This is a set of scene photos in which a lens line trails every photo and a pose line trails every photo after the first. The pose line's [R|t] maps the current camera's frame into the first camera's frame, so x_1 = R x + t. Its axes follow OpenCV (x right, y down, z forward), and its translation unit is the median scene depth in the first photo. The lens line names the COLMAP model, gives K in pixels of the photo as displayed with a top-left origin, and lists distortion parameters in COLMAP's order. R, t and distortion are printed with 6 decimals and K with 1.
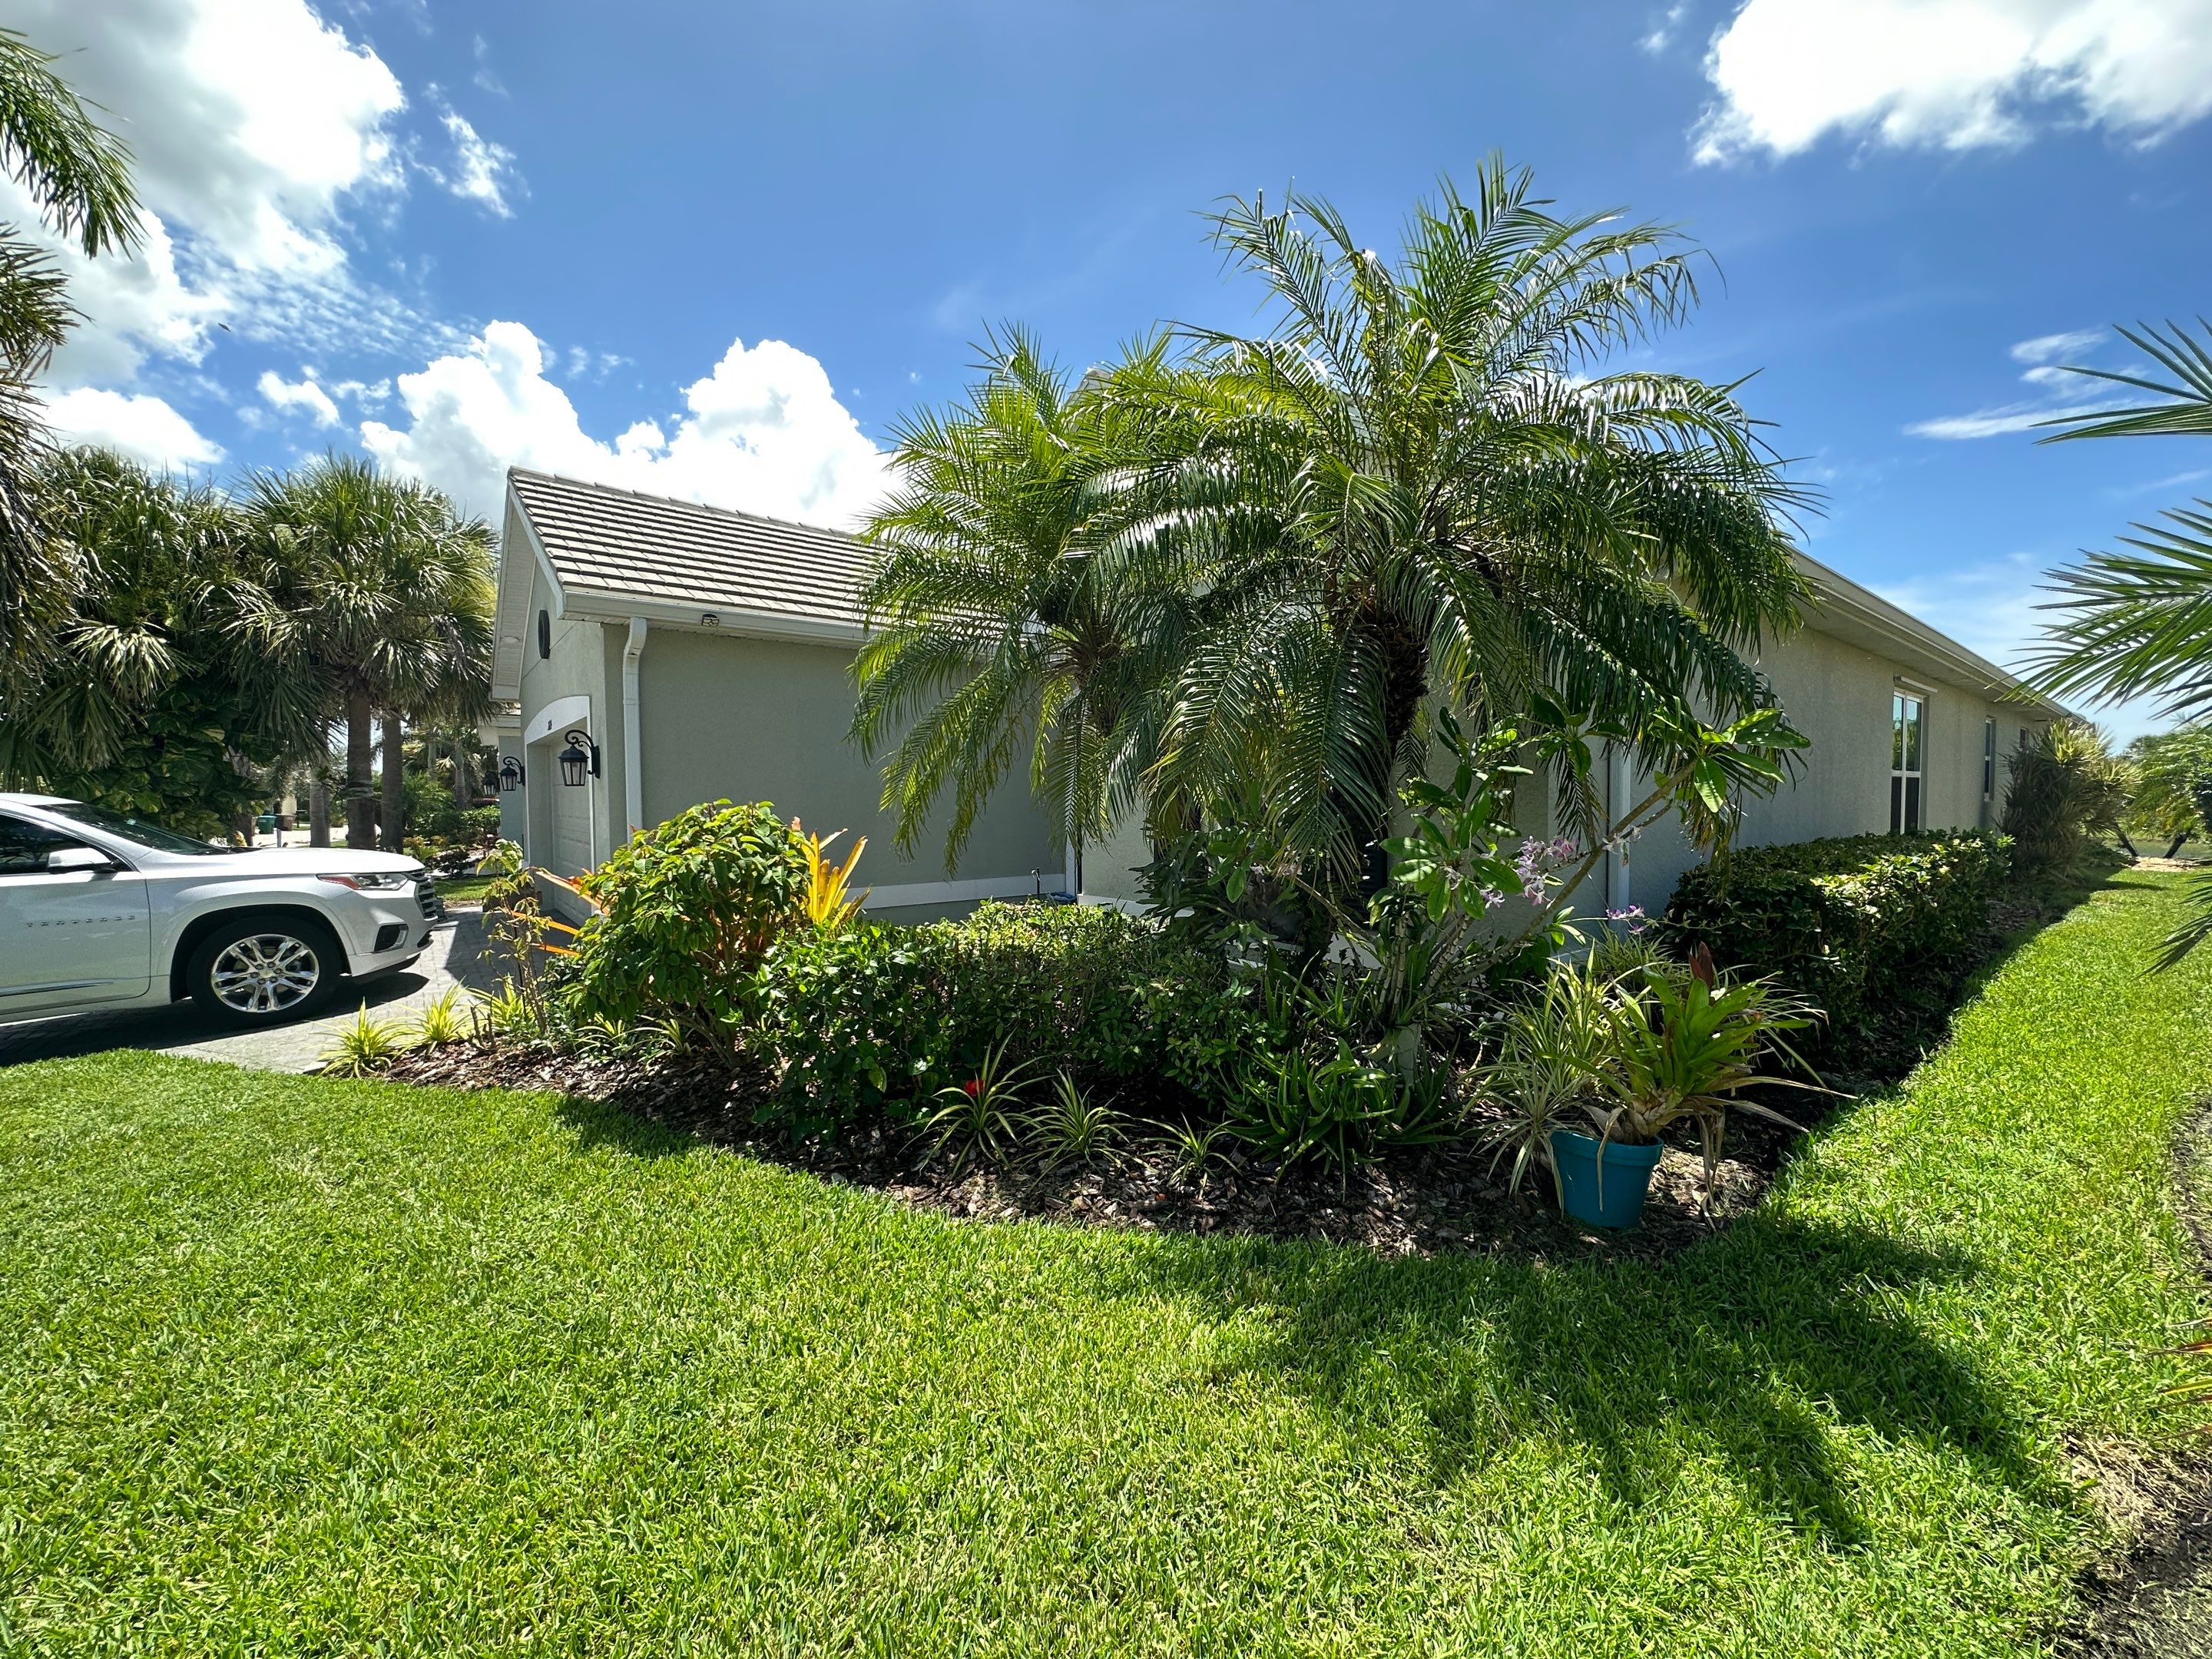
lens RADIAL K [[882.7, 0, 1124.4], [0, 882.7, 814.0], [0, 0, 1]] dist [0.000238, -0.000700]
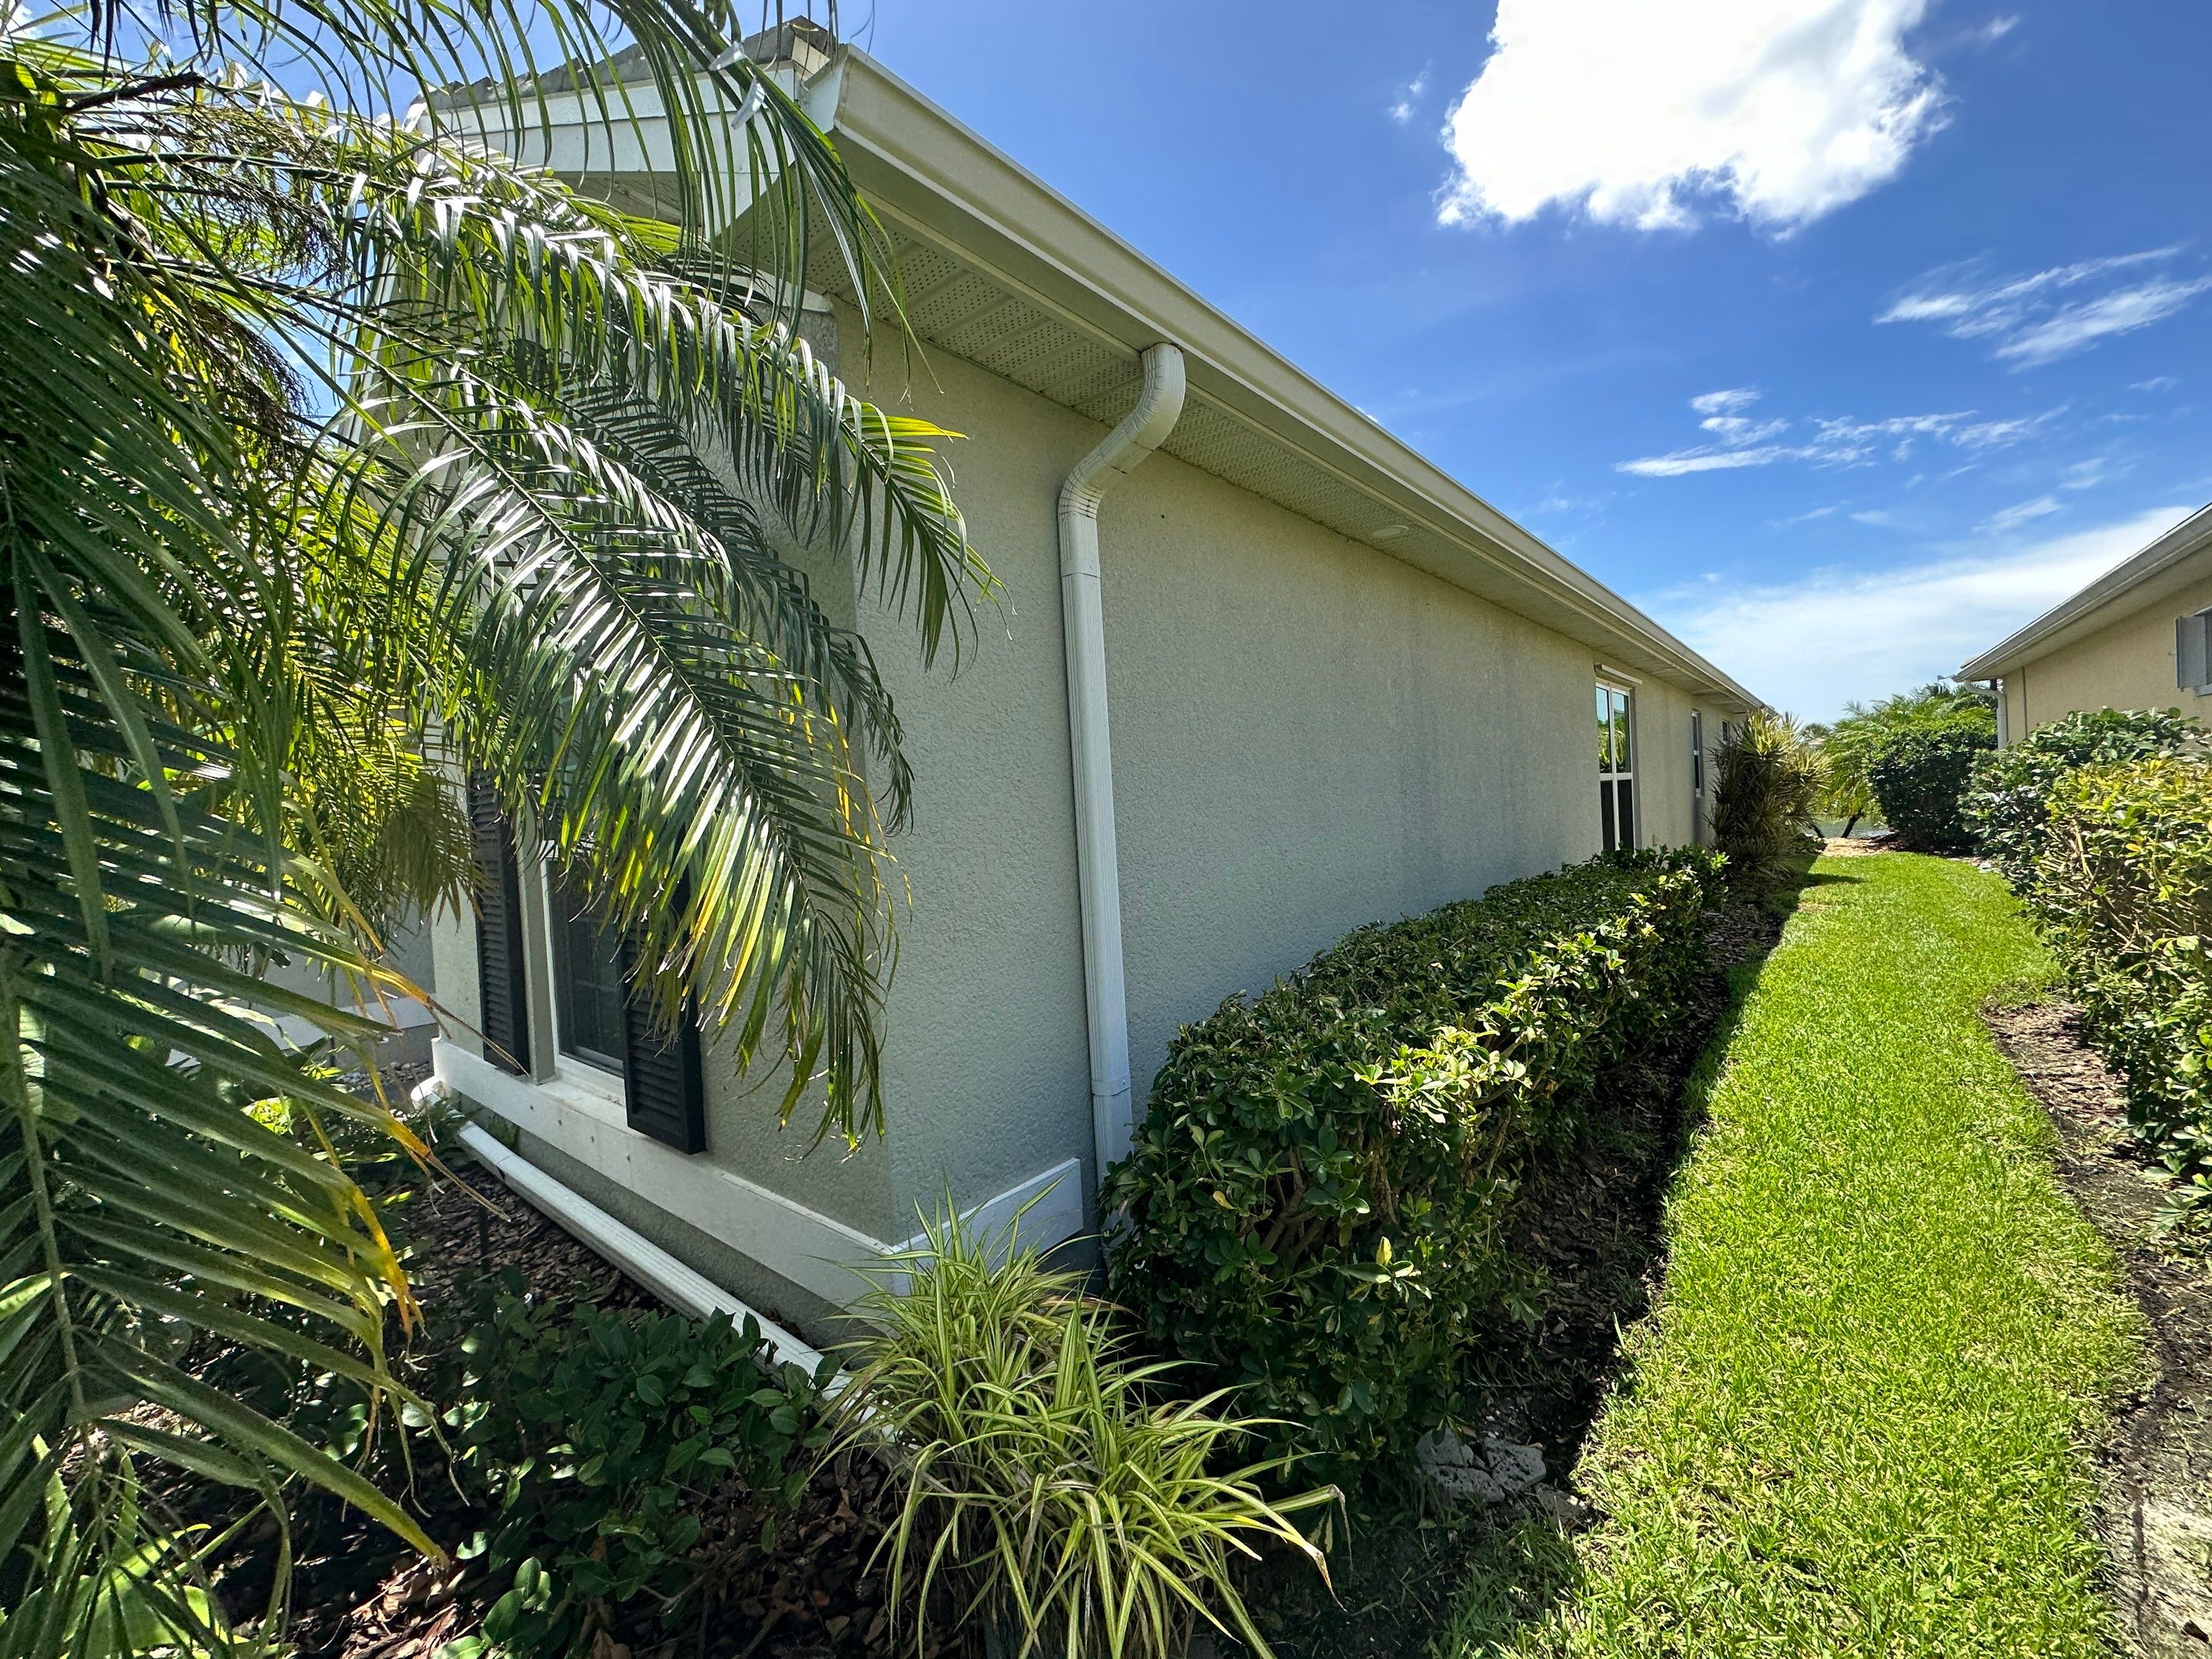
lens RADIAL K [[882.7, 0, 1116.4], [0, 882.7, 813.9], [0, 0, 1]] dist [0.000238, -0.000700]
pose [[0.980958, -0.047443, 0.188334, 0.227045], [0.050862, 0.998616, -0.013357, -0.021122], [-0.187440, 0.022682, 0.982014, 0.228897]]
